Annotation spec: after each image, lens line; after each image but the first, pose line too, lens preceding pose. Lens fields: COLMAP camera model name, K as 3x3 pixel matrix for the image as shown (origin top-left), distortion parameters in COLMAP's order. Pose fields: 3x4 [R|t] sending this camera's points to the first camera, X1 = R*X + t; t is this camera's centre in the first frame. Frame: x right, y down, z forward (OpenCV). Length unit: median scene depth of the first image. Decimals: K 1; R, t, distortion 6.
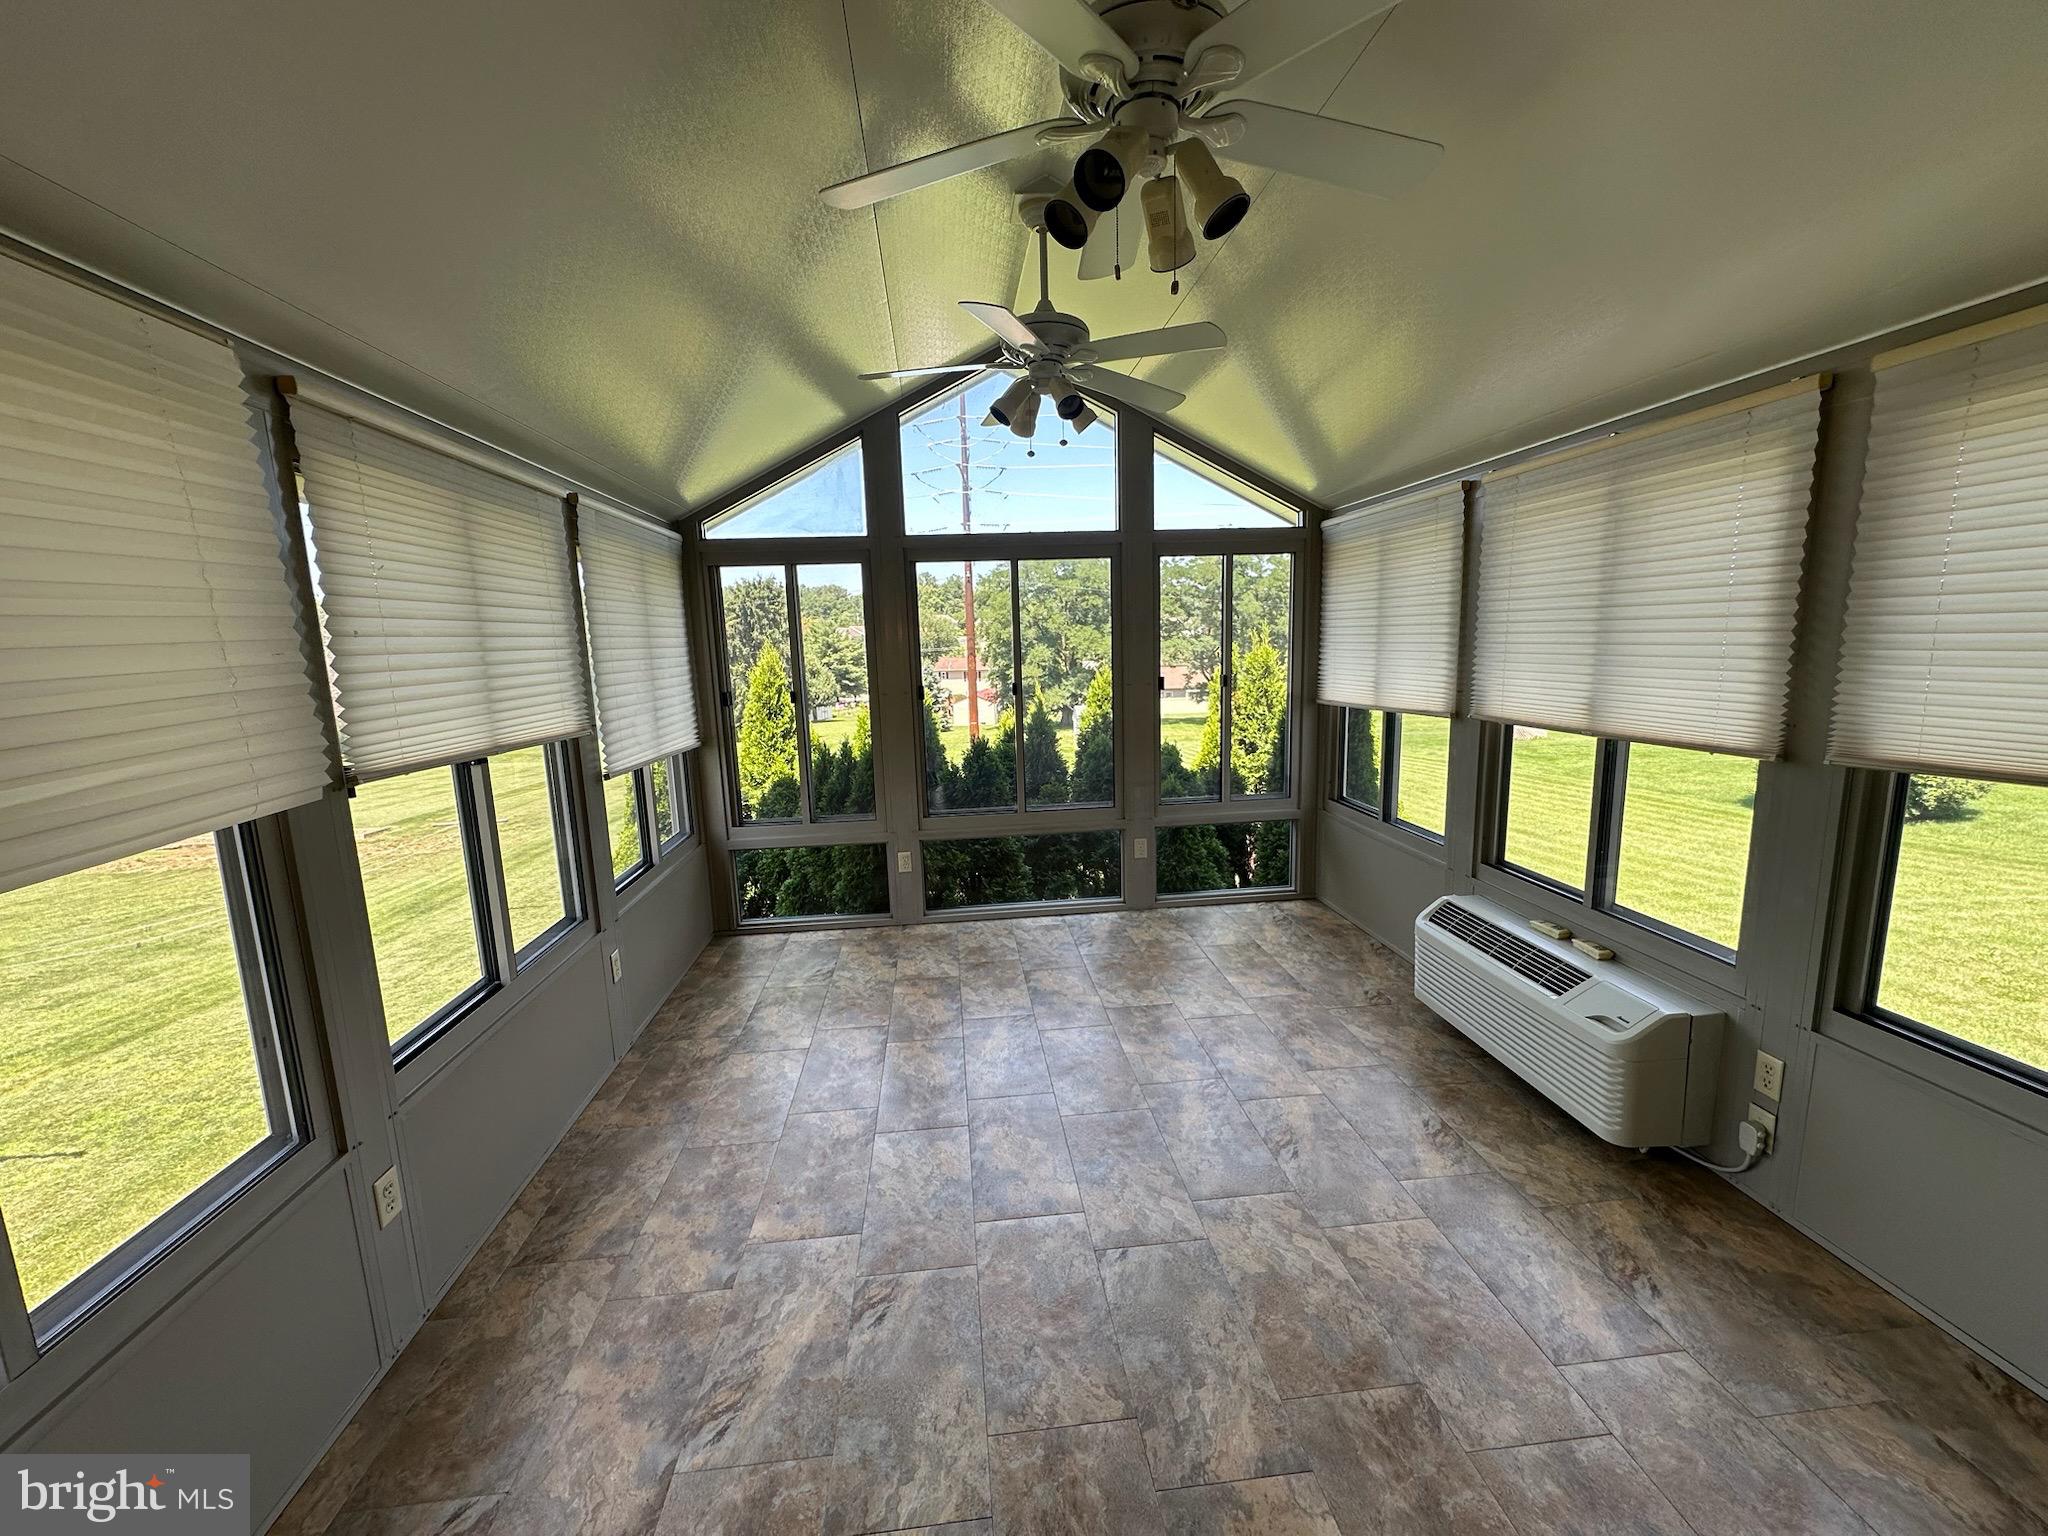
lens RADIAL K [[815.1, 0, 1027.1], [0, 815.1, 775.4], [0, 0, 1]] dist [-0.000884, -0.000083]
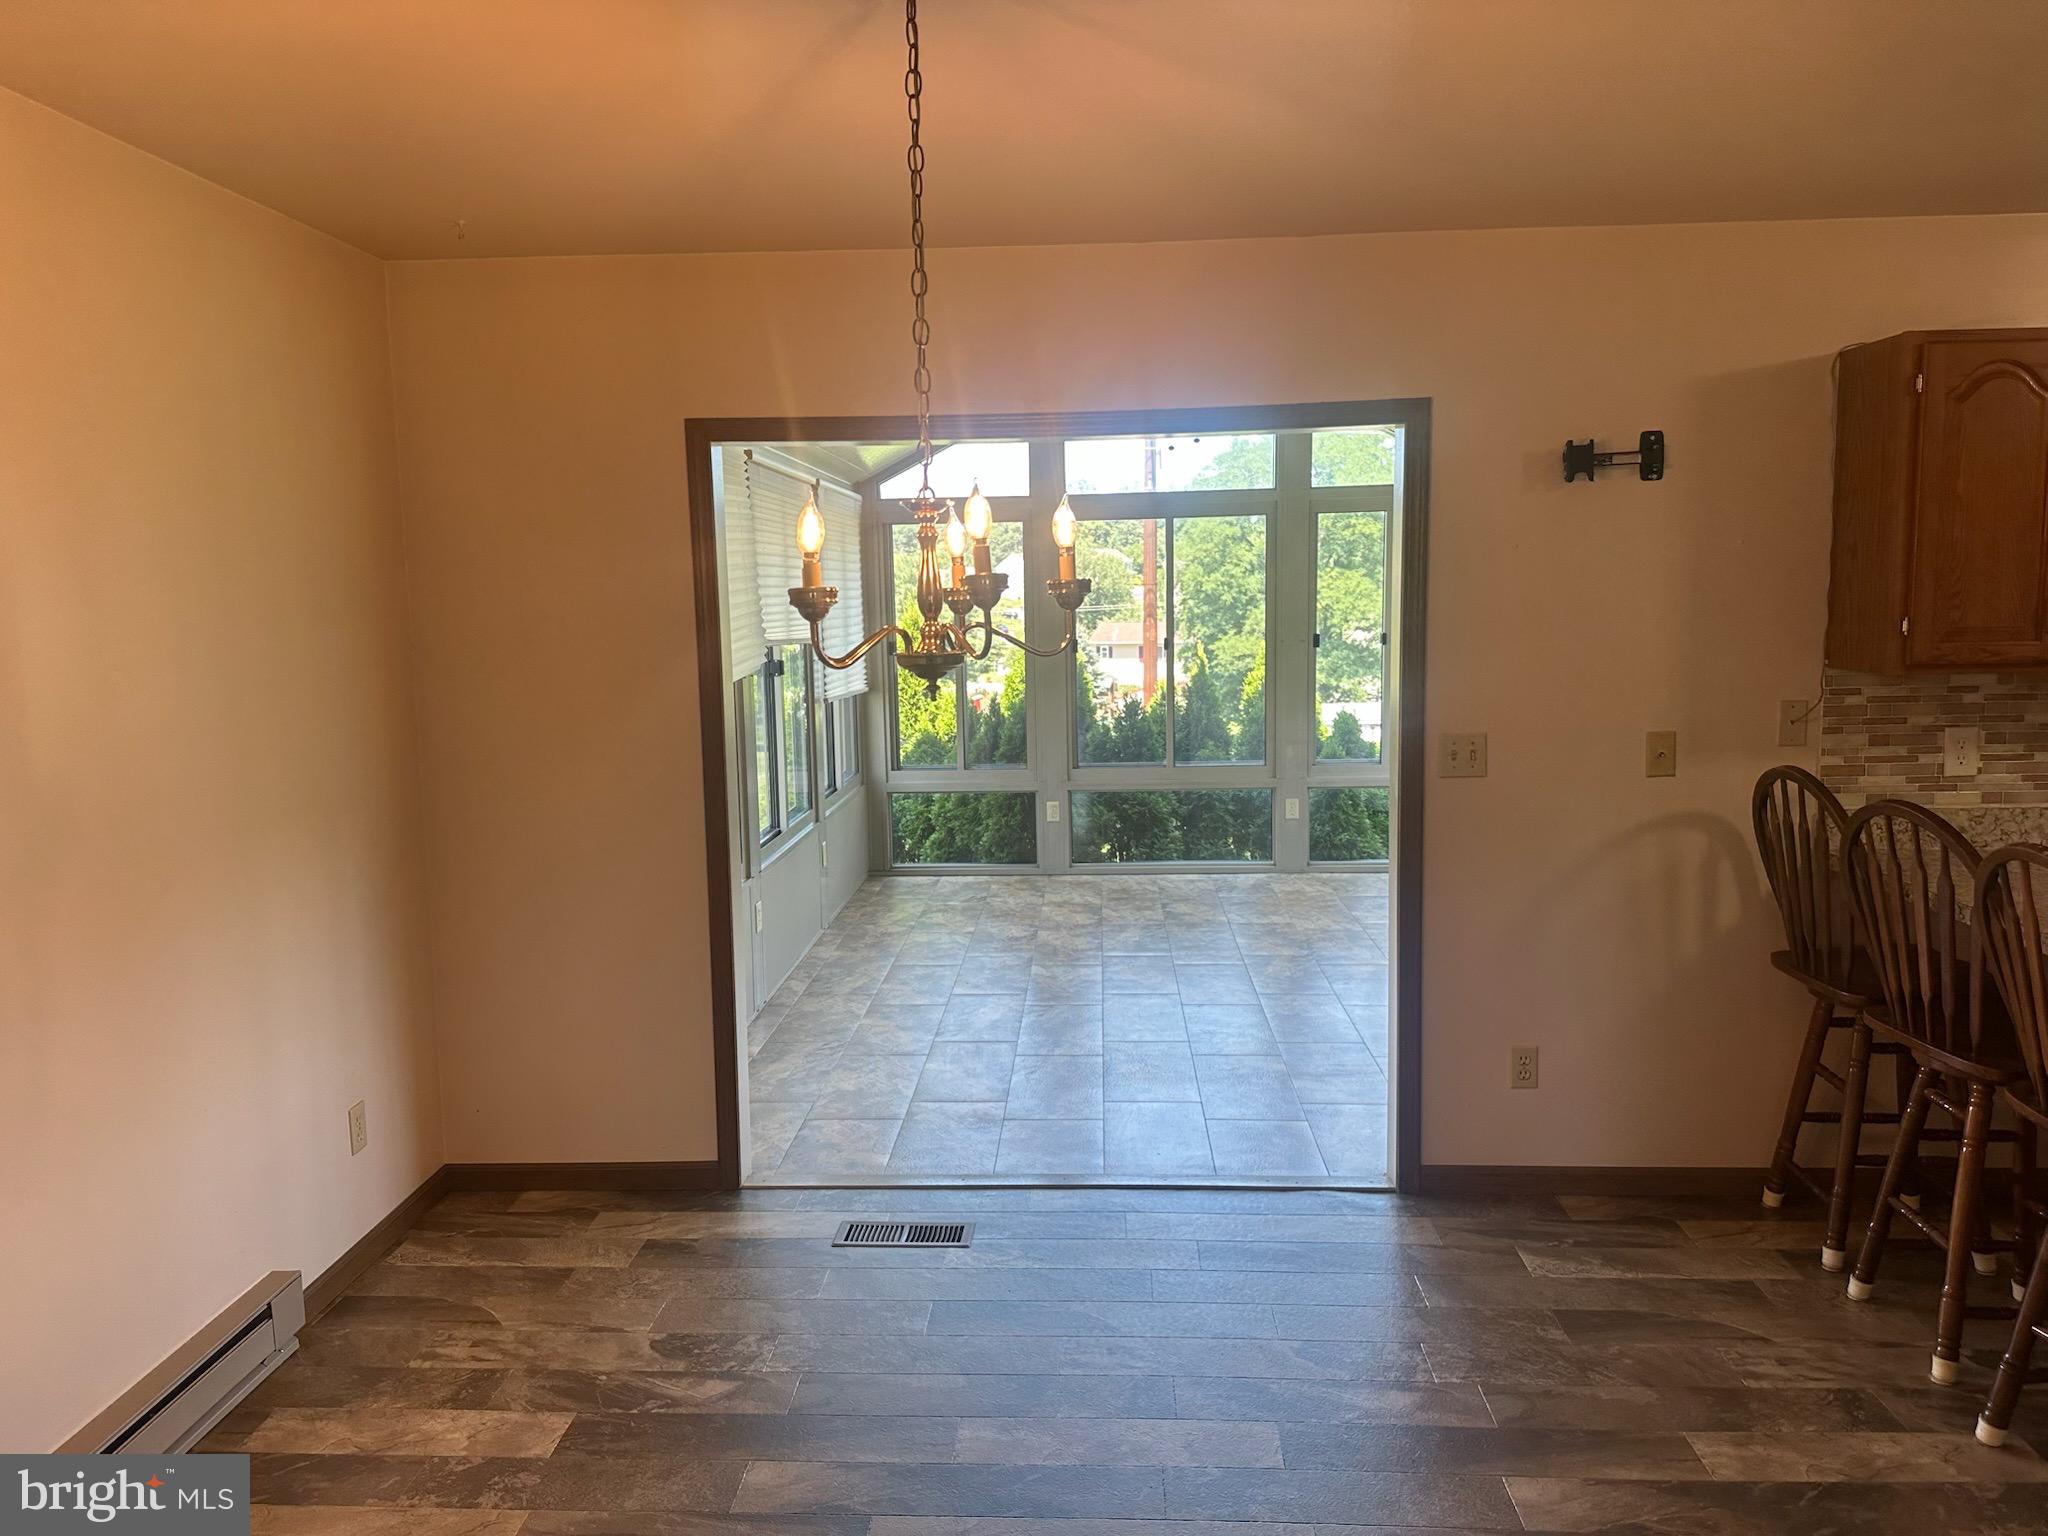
lens RADIAL K [[1429.7, 0, 1024.0], [0, 1429.7, 768.0], [0, 0, 1]] dist [0.115782, -0.168510]
pose [[0.987512, 0.029923, -0.154677, 0.091668], [-0.036468, 0.998548, -0.039651, 0.127143], [0.153265, 0.044797, 0.987169, -0.792744]]
